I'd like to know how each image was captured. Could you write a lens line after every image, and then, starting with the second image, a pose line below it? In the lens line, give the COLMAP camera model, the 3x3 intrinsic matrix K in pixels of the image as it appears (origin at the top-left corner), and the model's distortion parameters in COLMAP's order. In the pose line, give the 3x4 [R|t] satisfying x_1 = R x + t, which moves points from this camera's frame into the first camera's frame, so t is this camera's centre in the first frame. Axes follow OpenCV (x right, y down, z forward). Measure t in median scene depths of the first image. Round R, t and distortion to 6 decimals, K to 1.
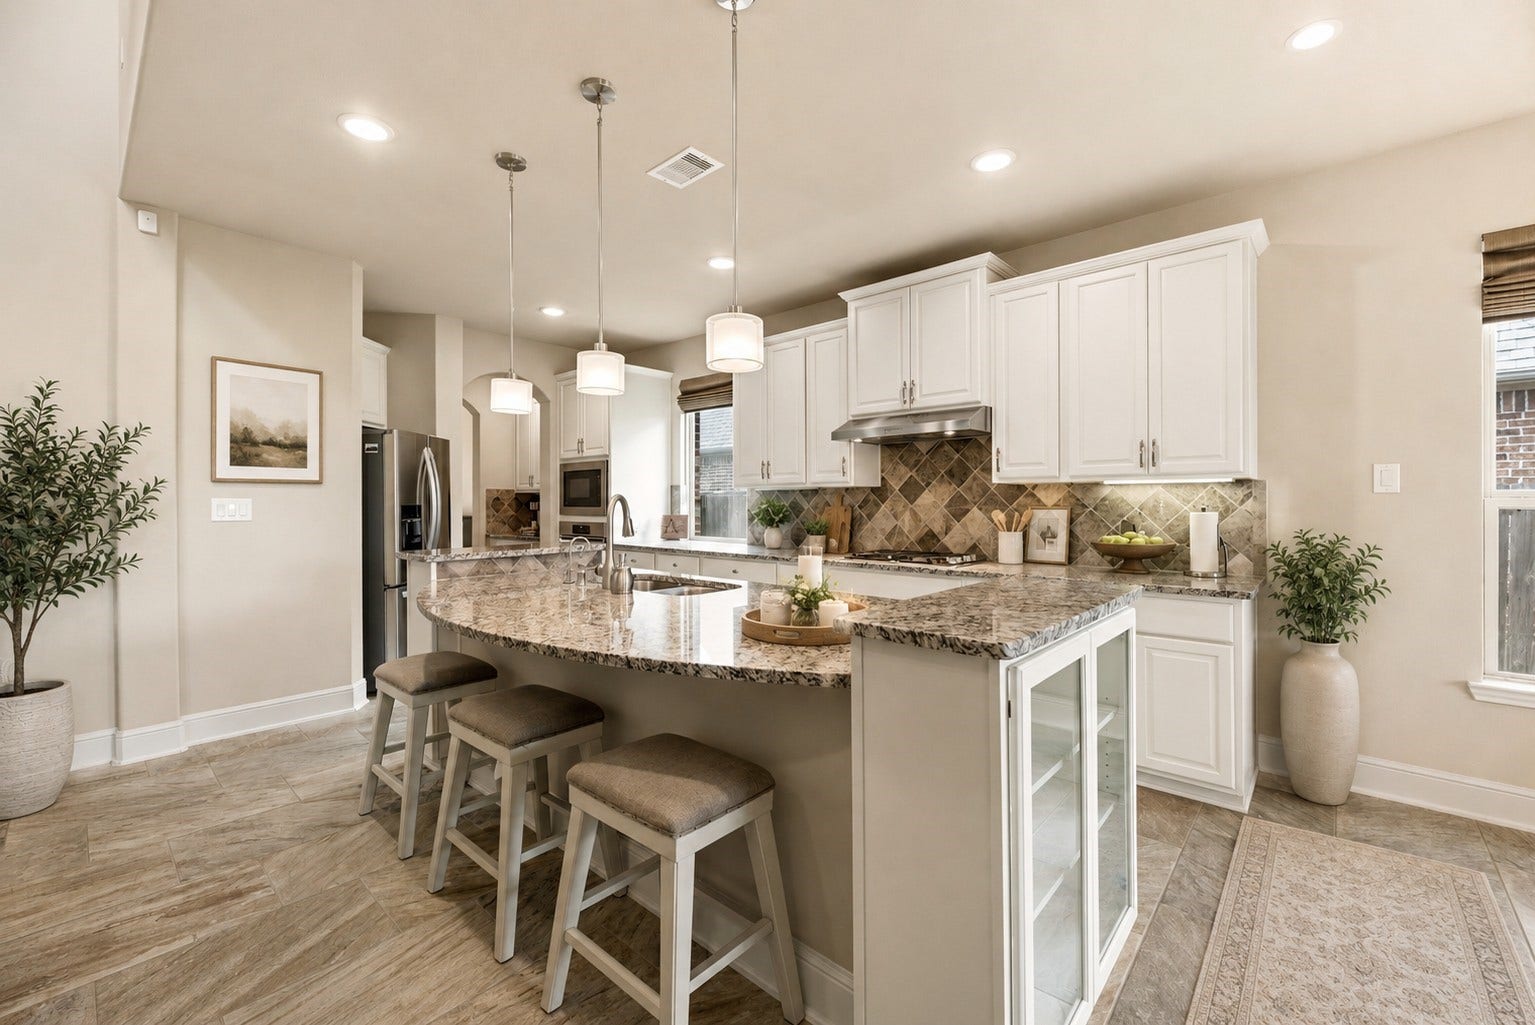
lens RADIAL K [[623.3, 0, 765.5], [0, 623.3, 499.2], [0, 0, 1]] dist [0.001029, 0.000426]
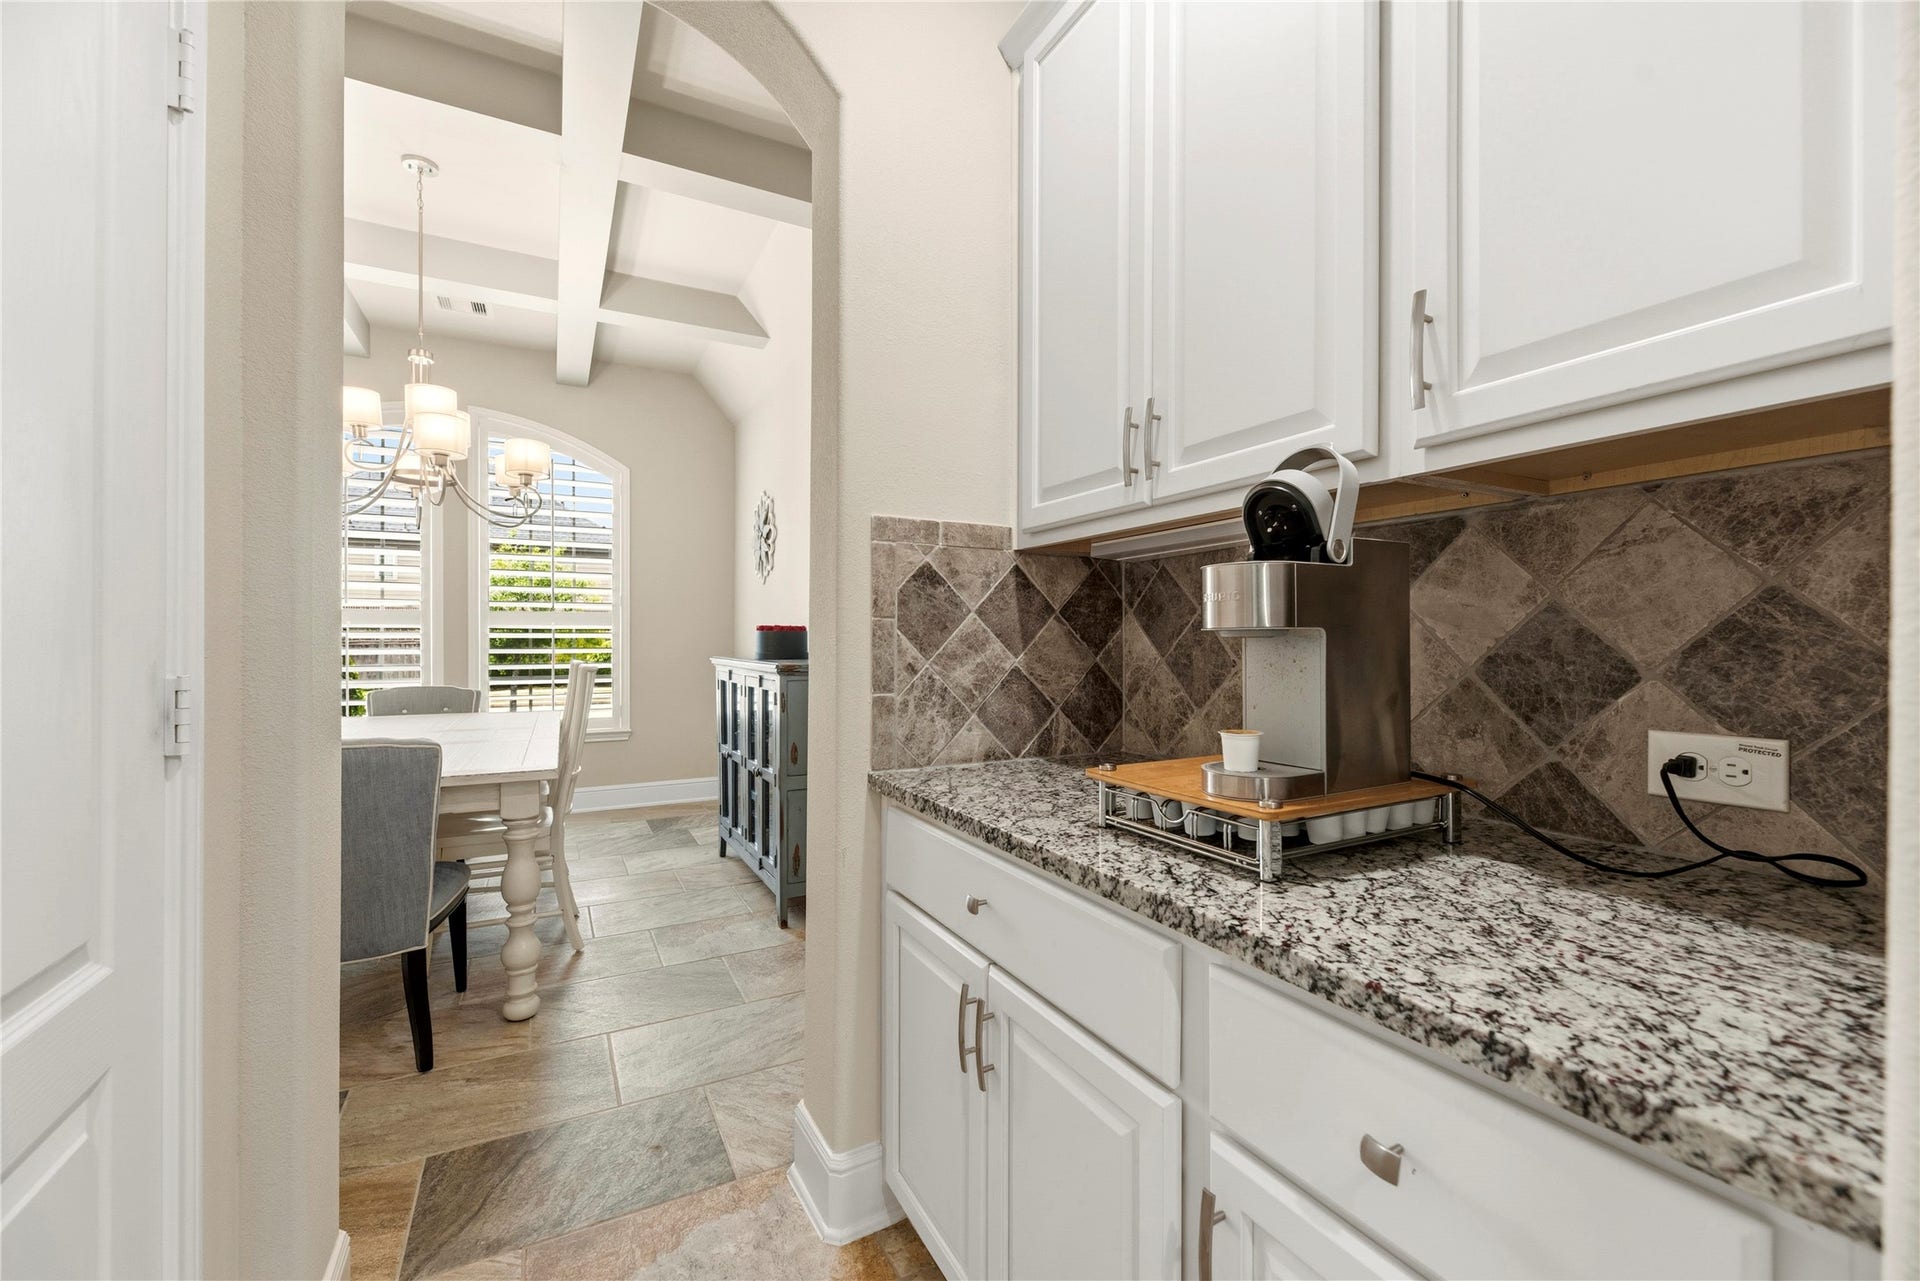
lens RADIAL K [[779.7, 0, 960.0], [0, 779.7, 640.2], [0, 0, 1]] dist [0.001029, 0.000426]
pose [[0.938962, 0.000934, -0.344019, -0.361076], [0.002781, 0.999943, 0.010306, 0.014926], [0.344009, -0.010634, 0.938906, 0.830583]]
